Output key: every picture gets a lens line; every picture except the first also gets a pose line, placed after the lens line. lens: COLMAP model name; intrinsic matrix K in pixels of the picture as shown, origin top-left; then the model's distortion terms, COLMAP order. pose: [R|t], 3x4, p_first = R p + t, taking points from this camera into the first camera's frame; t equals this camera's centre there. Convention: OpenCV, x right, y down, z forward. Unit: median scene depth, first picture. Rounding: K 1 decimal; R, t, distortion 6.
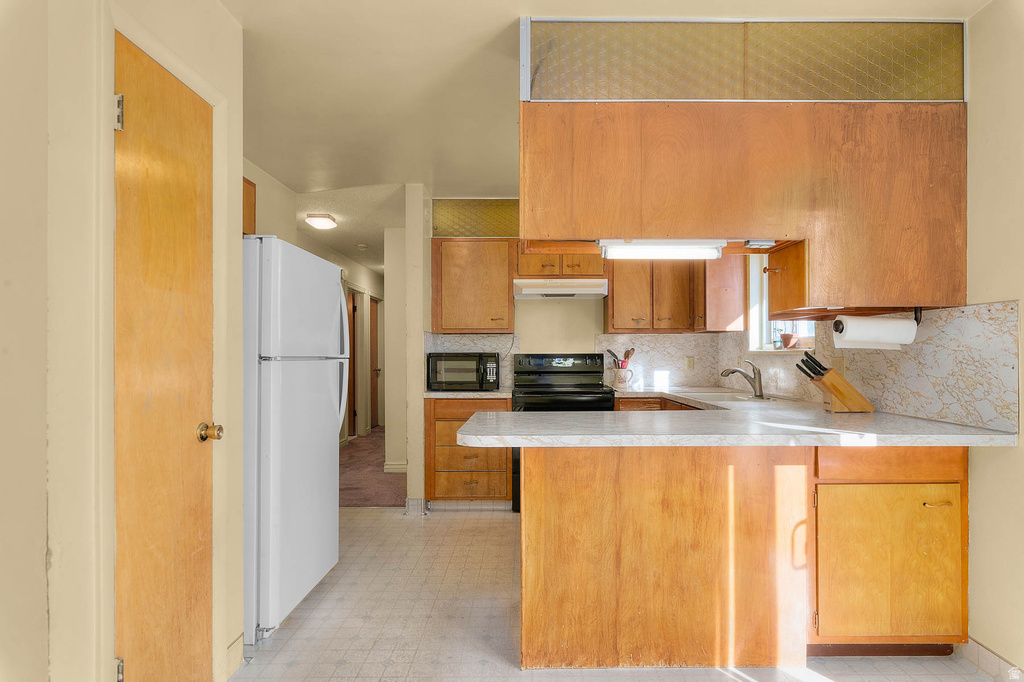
lens RADIAL K [[550.1, 0, 517.1], [0, 550.1, 356.2], [0, 0, 1]] dist [-0.001787, -0.000403]
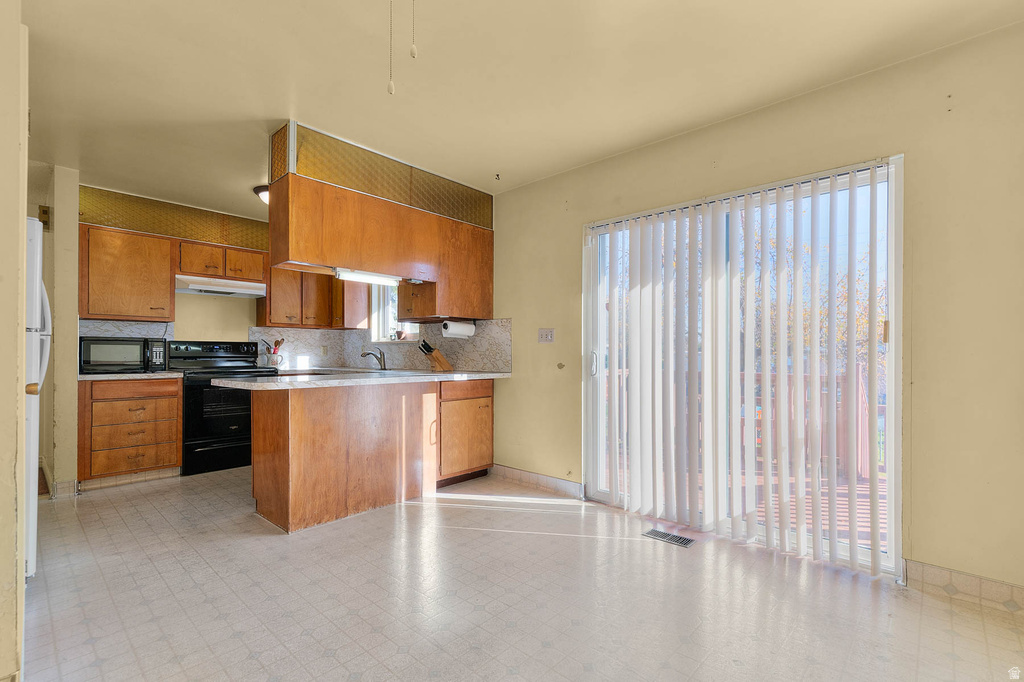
lens RADIAL K [[454.6, 0, 515.1], [0, 454.6, 350.8], [0, 0, 1]] dist [-0.001615, -0.000103]
pose [[0.681929, 0.009960, 0.731350, -0.335986], [-0.004071, 0.999943, -0.009822, 0.037709], [-0.731407, 0.003721, 0.681931, -0.238978]]
